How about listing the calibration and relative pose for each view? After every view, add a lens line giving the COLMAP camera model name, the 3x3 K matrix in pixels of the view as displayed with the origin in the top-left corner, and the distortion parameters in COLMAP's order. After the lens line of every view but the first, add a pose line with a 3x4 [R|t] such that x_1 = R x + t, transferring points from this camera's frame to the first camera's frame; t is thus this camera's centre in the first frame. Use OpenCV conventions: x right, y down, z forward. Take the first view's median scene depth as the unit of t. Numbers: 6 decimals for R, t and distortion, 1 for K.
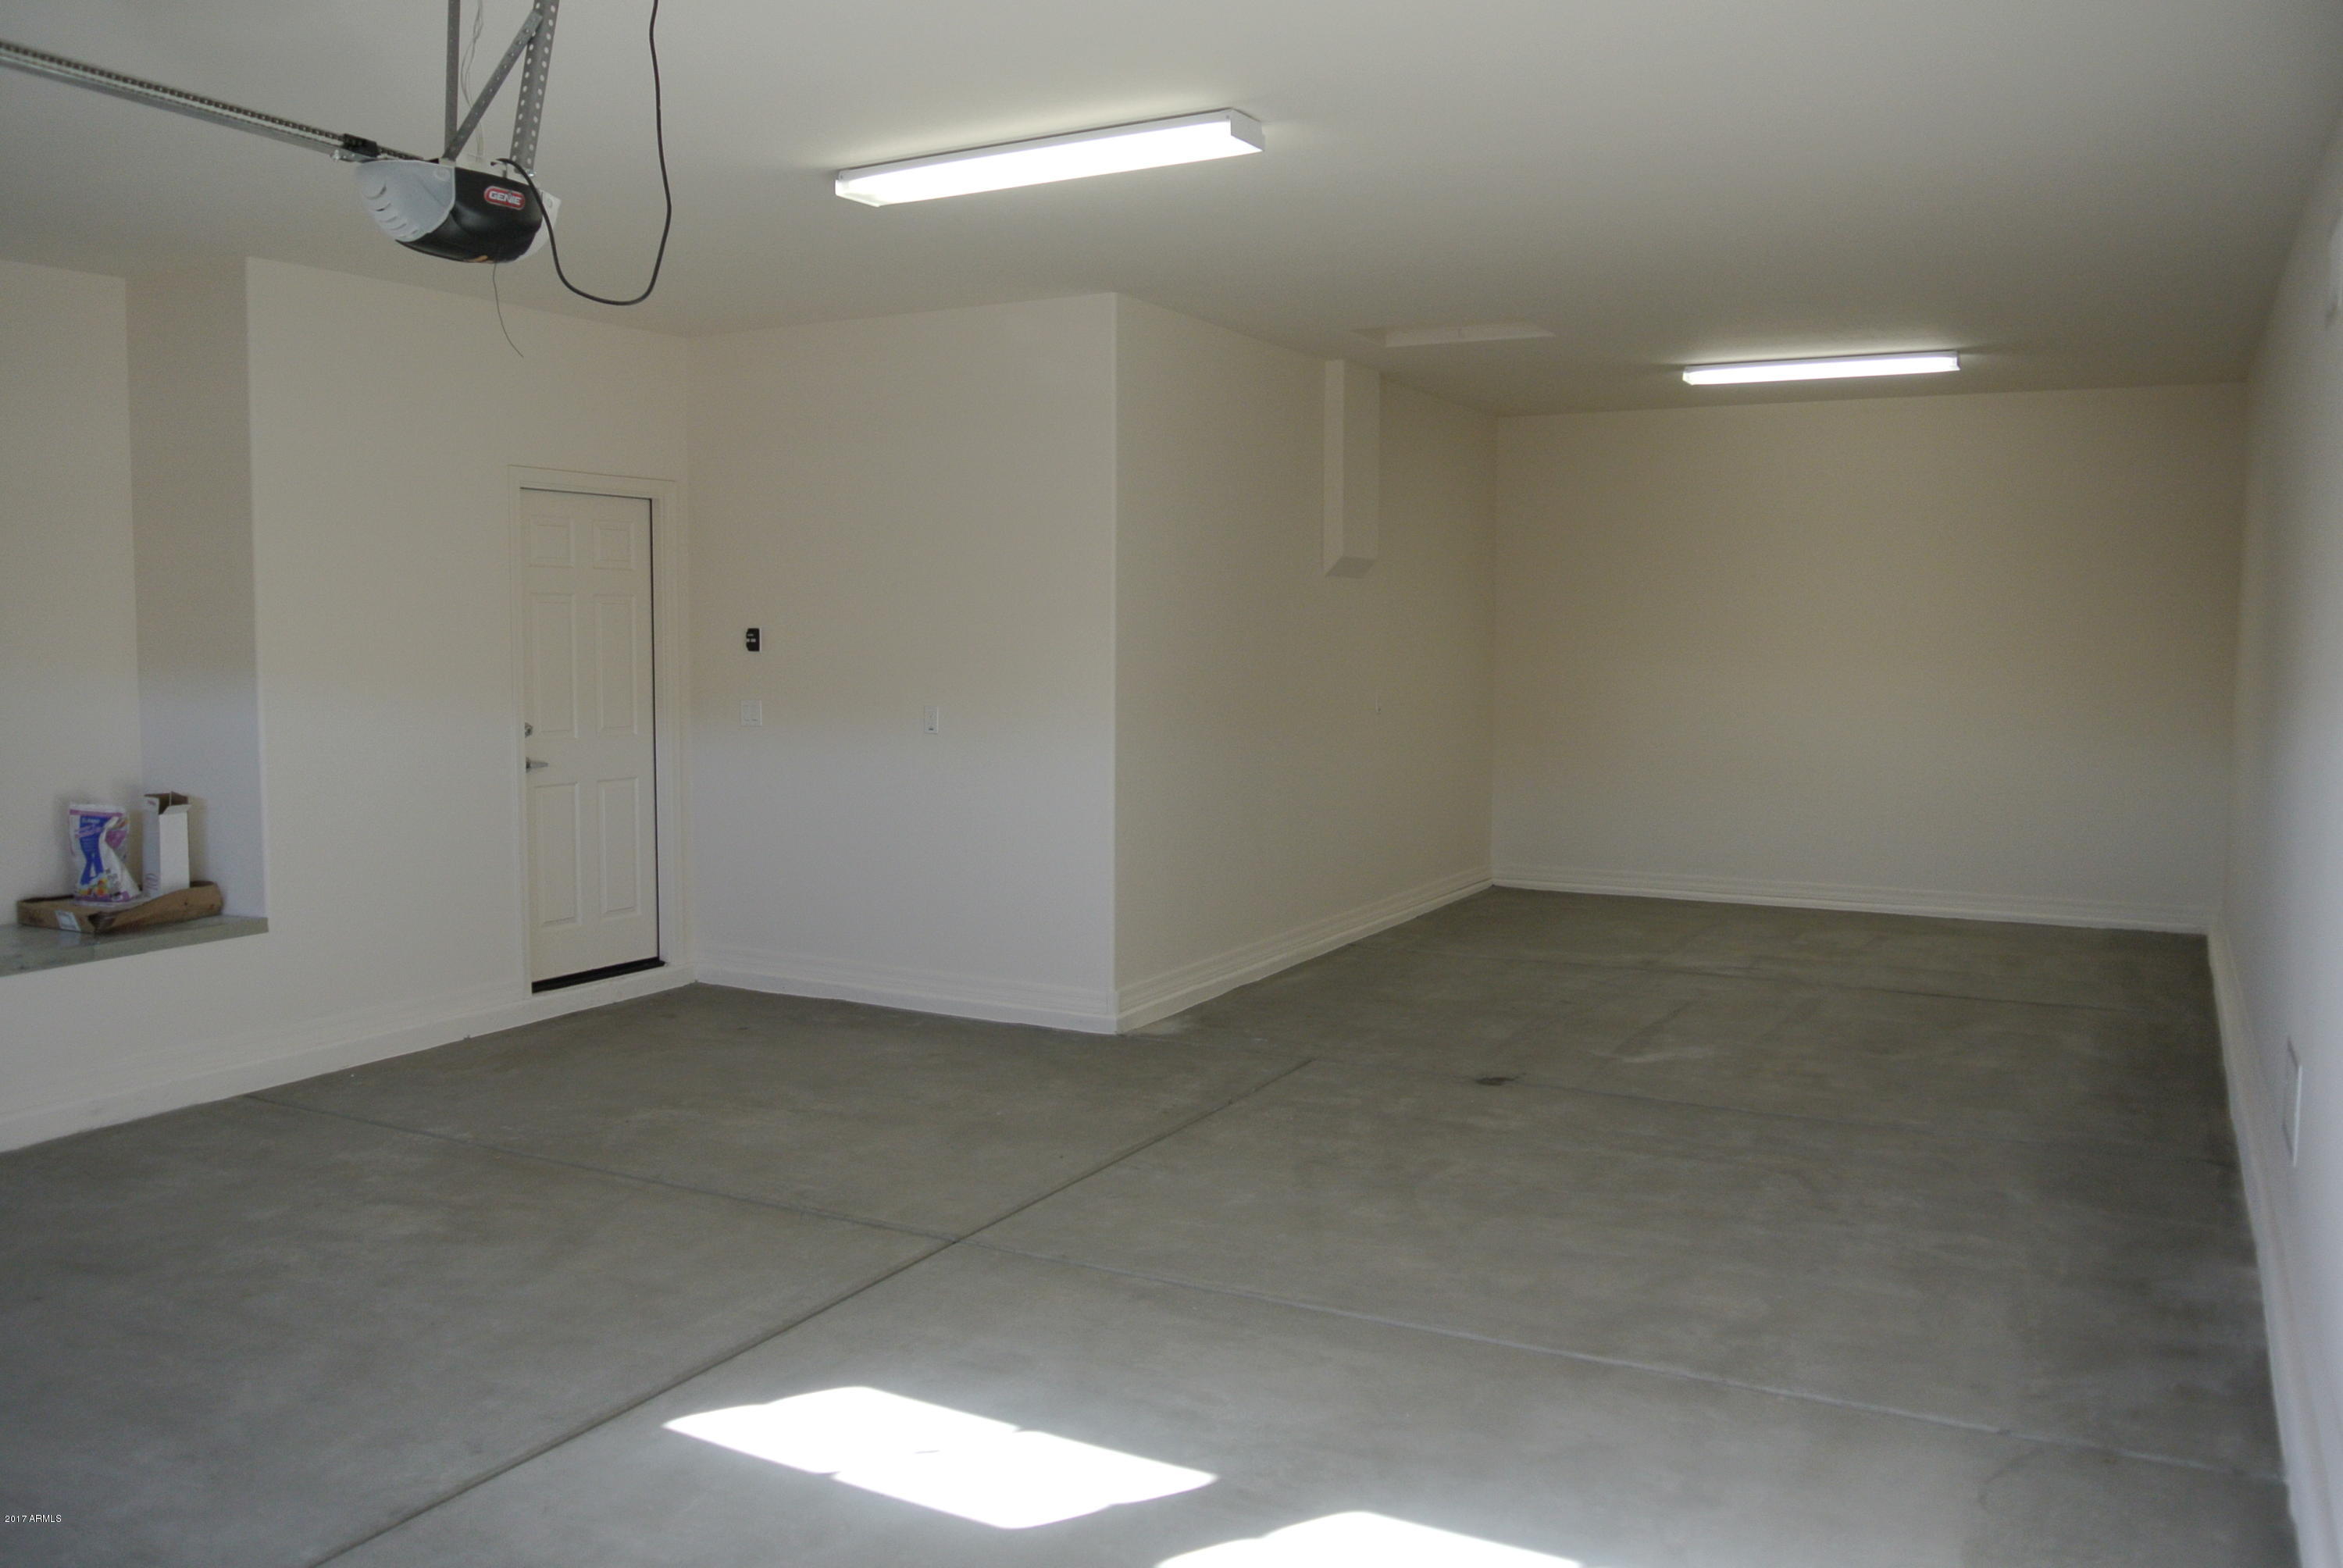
lens RADIAL K [[1884.8, 0, 1169.5], [0, 1884.8, 784.4], [0, 0, 1]] dist [0.004974, 0.000701]
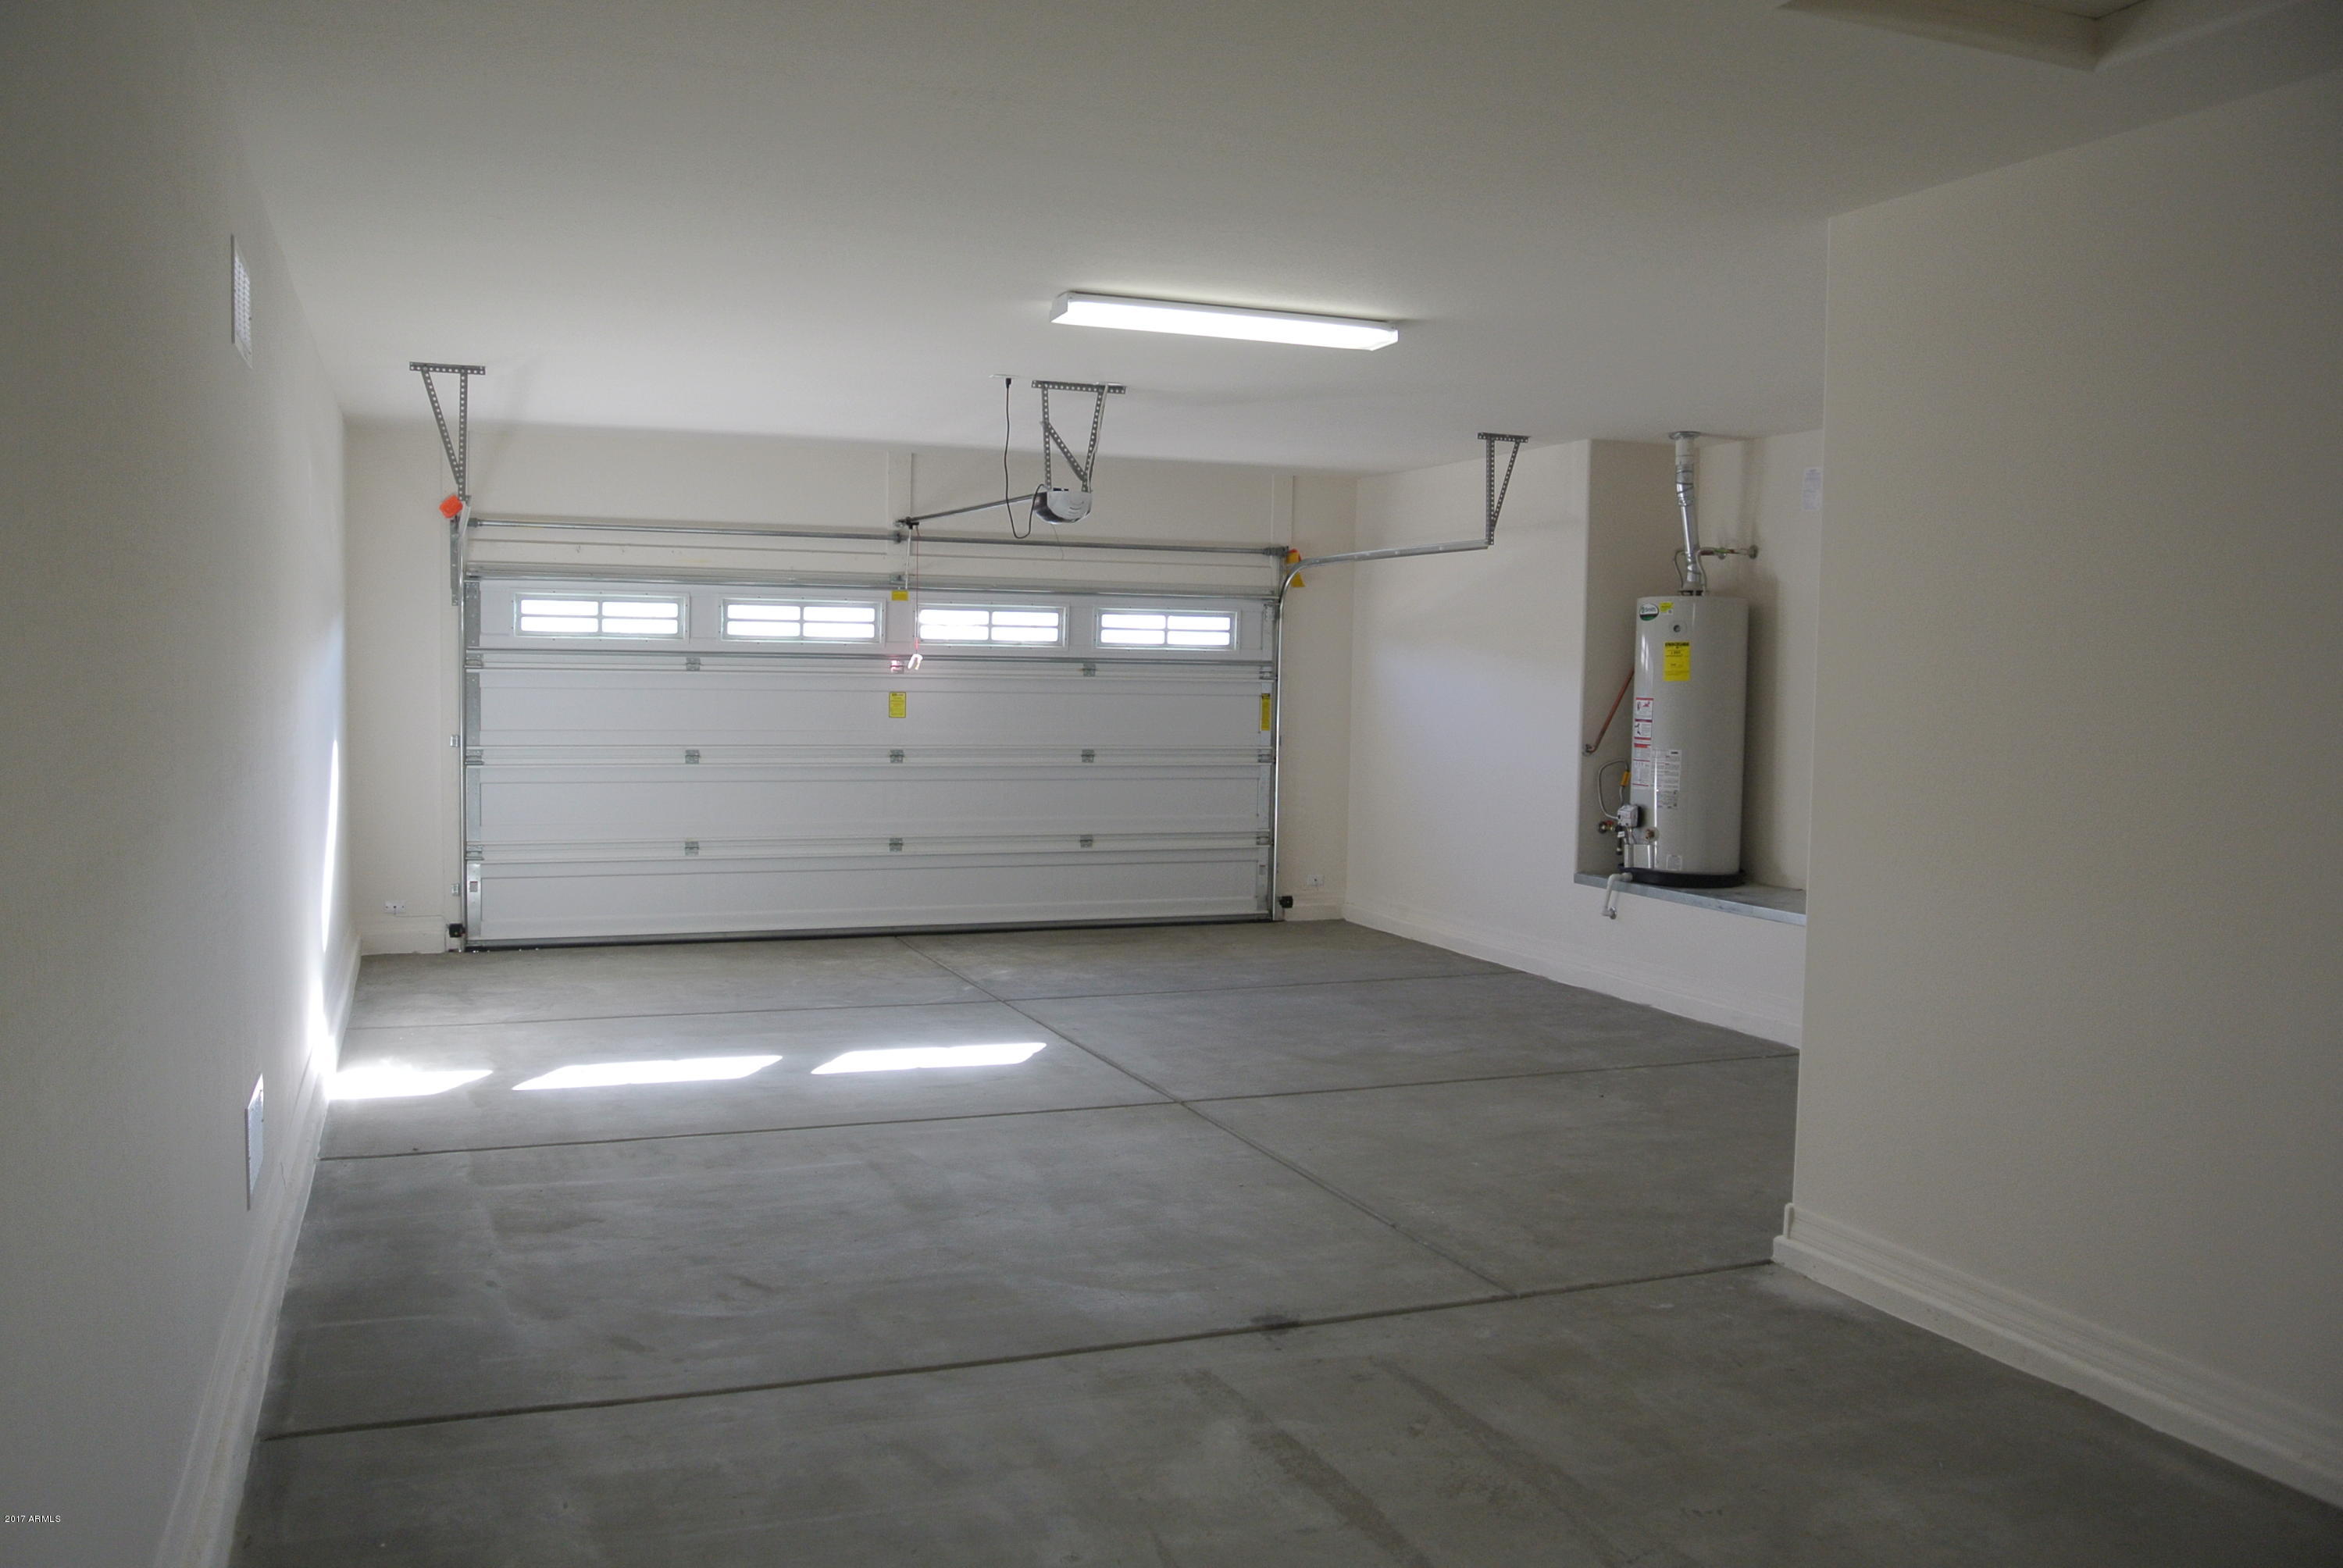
lens RADIAL K [[1884.8, 0, 1168.7], [0, 1884.8, 781.1], [0, 0, 1]] dist [0.004974, 0.000701]
pose [[-0.632641, 0.045136, -0.773129, 0.862172], [-0.077273, 0.989639, 0.121008, -0.151666], [0.770581, 0.136296, -0.622598, 1.609063]]
